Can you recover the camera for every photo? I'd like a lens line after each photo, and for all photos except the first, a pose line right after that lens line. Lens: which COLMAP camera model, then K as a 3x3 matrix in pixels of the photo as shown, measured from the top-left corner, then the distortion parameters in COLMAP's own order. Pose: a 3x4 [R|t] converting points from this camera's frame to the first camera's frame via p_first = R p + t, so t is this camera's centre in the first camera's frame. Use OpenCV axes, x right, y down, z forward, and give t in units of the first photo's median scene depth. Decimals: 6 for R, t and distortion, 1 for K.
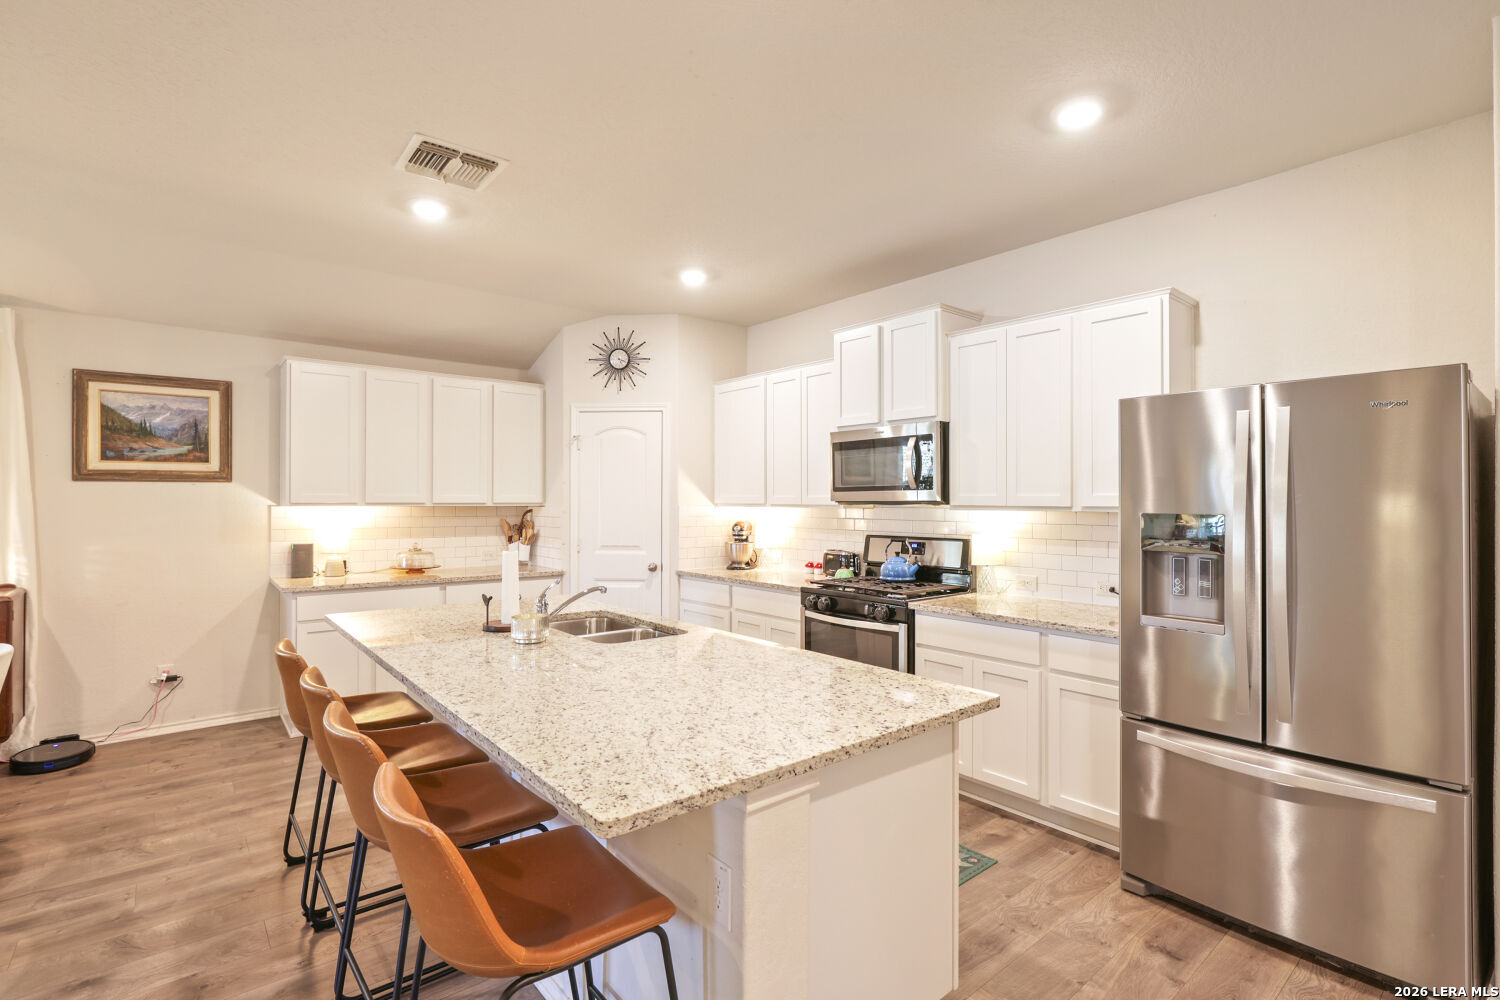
lens RADIAL K [[722.1, 0, 757.8], [0, 722.1, 494.6], [0, 0, 1]] dist [-0.016593, -0.000461]
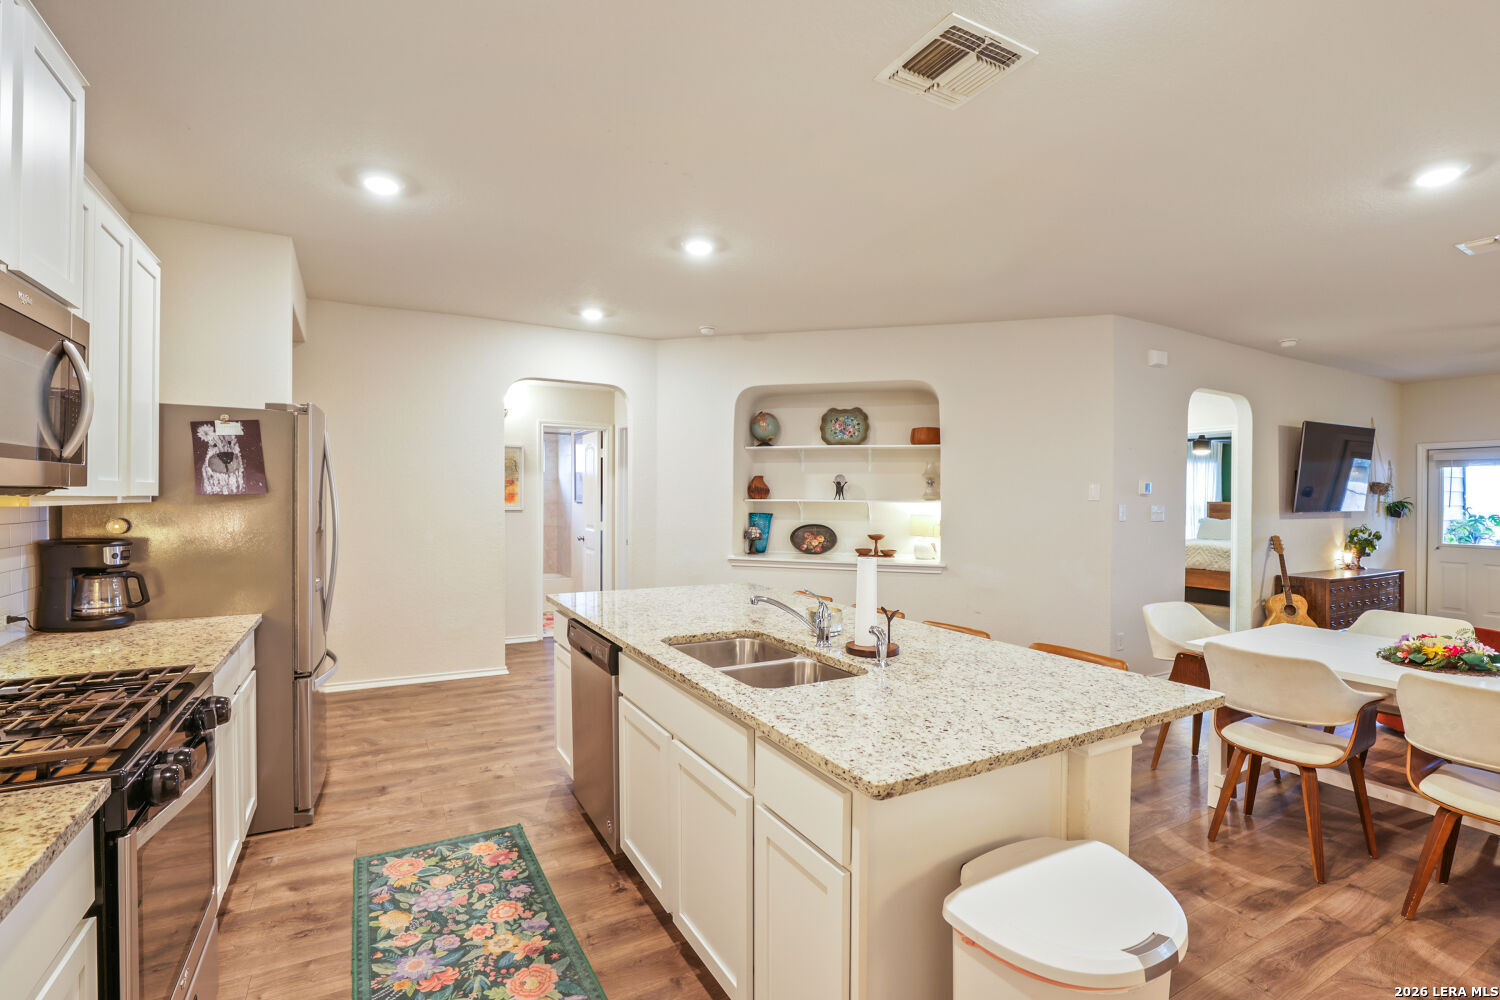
lens RADIAL K [[688.9, 0, 753.5], [0, 688.9, 500.5], [0, 0, 1]] dist [-0.013550, 0.003479]
pose [[-0.982996, -0.013284, 0.183144, -0.227846], [-0.014647, 0.999874, -0.006094, 0.014696], [-0.183040, -0.008673, -0.983067, 1.152246]]
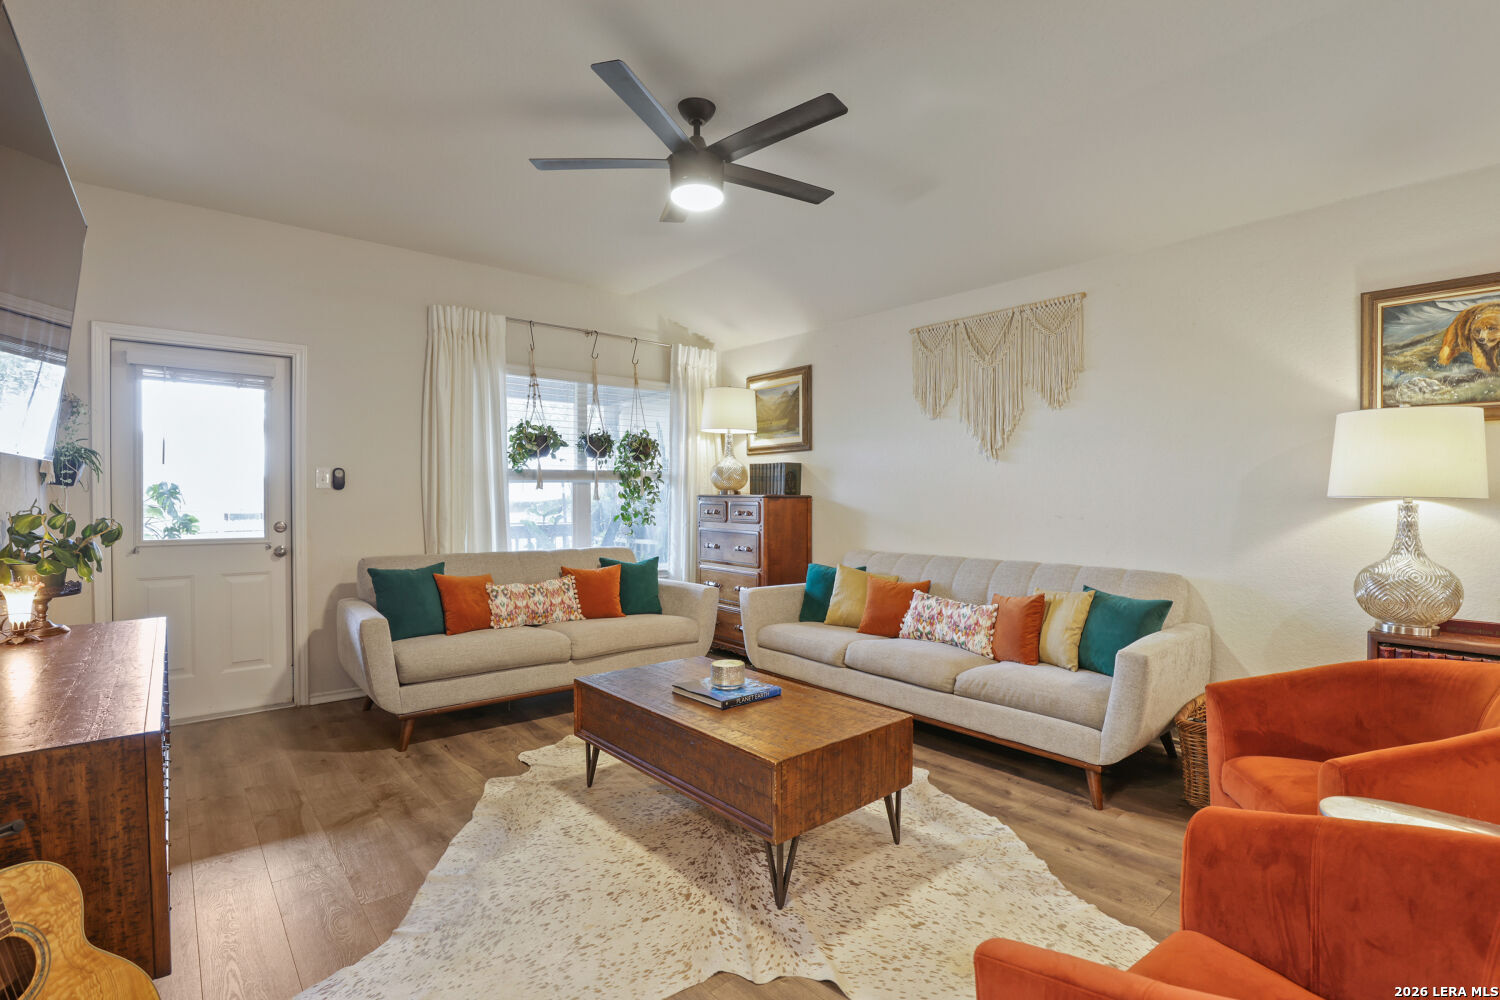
lens RADIAL K [[688.9, 0, 742.6], [0, 688.9, 500.7], [0, 0, 1]] dist [-0.013550, 0.003479]
pose [[0.003588, 0.004482, -0.999984, -0.784620], [0.006184, 0.999971, 0.004504, 0.040359], [0.999974, -0.006200, 0.003560, -0.113769]]
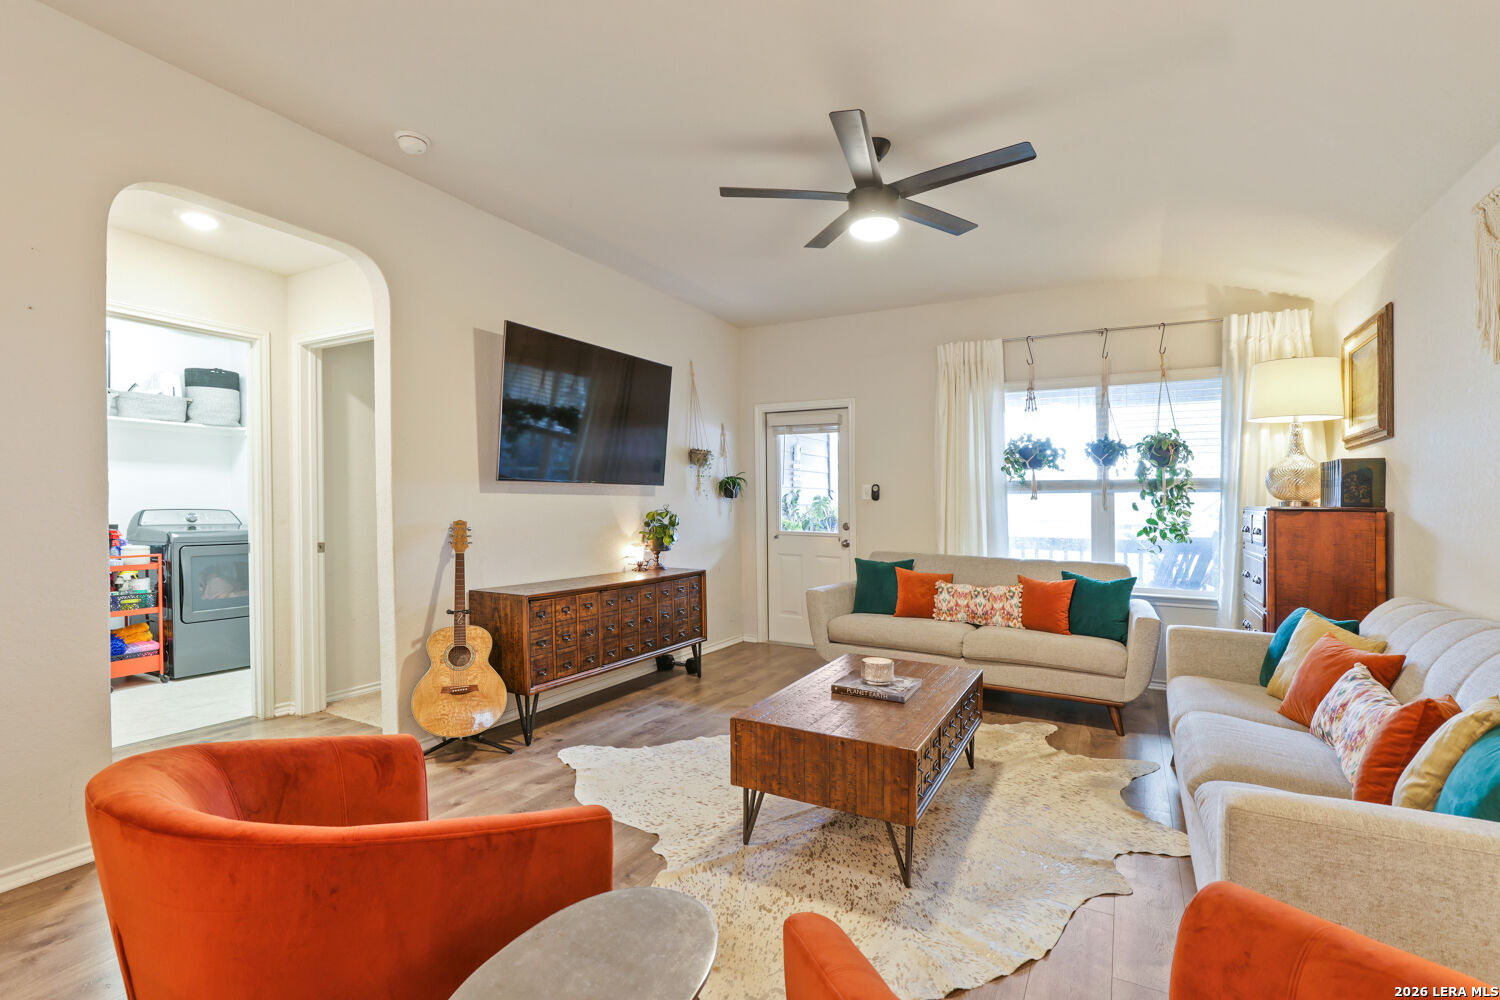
lens RADIAL K [[688.9, 0, 762.6], [0, 688.9, 512.4], [0, 0, 1]] dist [-0.013550, 0.003479]
pose [[-0.927048, -0.007752, -0.374862, -1.052350], [-0.009389, 0.999953, 0.002543, 0.046839], [0.374825, 0.005877, -0.927077, 0.440943]]
